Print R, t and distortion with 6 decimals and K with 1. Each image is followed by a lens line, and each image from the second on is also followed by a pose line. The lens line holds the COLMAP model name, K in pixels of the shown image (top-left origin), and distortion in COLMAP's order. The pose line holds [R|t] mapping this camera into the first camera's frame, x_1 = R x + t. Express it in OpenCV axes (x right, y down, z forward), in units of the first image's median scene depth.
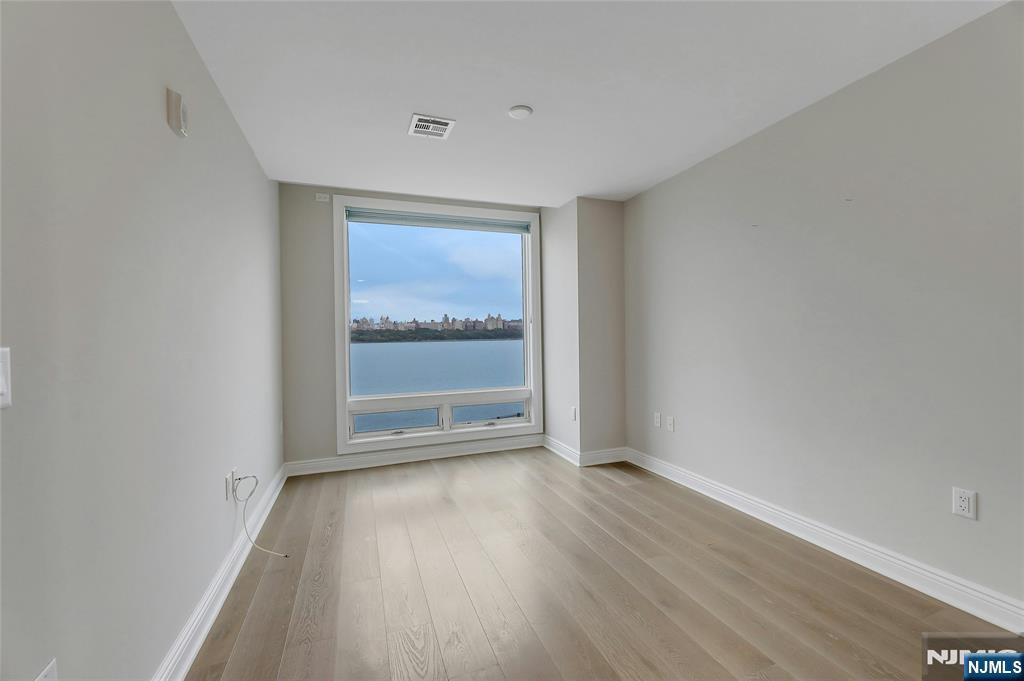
lens RADIAL K [[421.4, 0, 510.8], [0, 421.4, 337.9], [0, 0, 1]] dist [-0.001778, -0.000048]
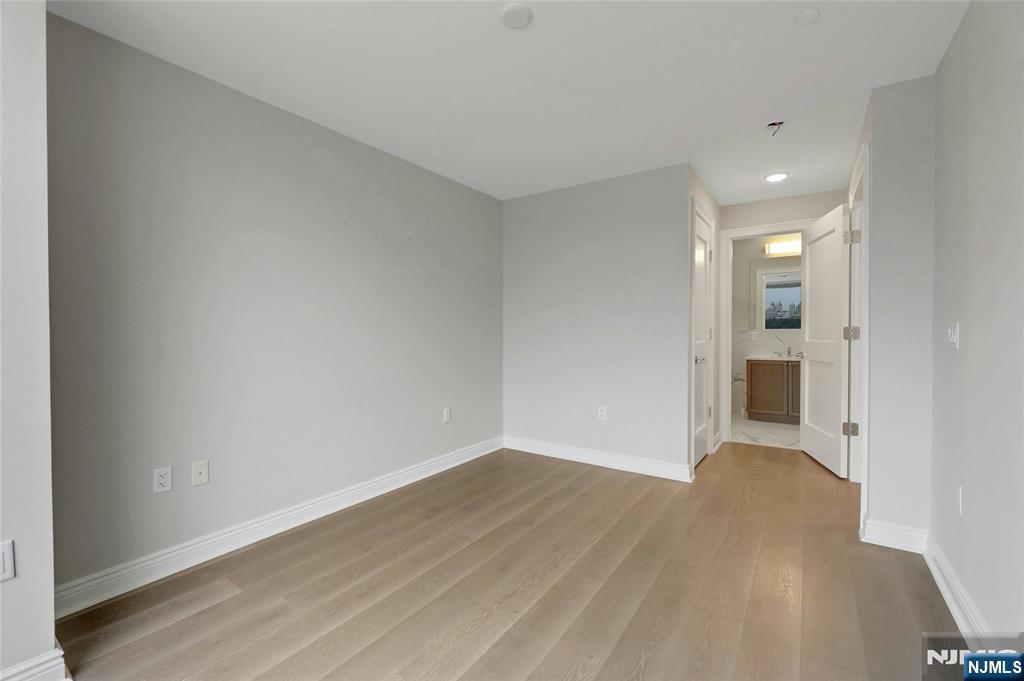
lens RADIAL K [[421.4, 0, 510.8], [0, 421.4, 337.9], [0, 0, 1]] dist [-0.001778, -0.000048]
pose [[-0.566492, 0.003891, 0.824058, -0.505121], [0.011364, 0.999931, 0.003091, 0.012986], [-0.823989, 0.011116, -0.566497, 1.257499]]
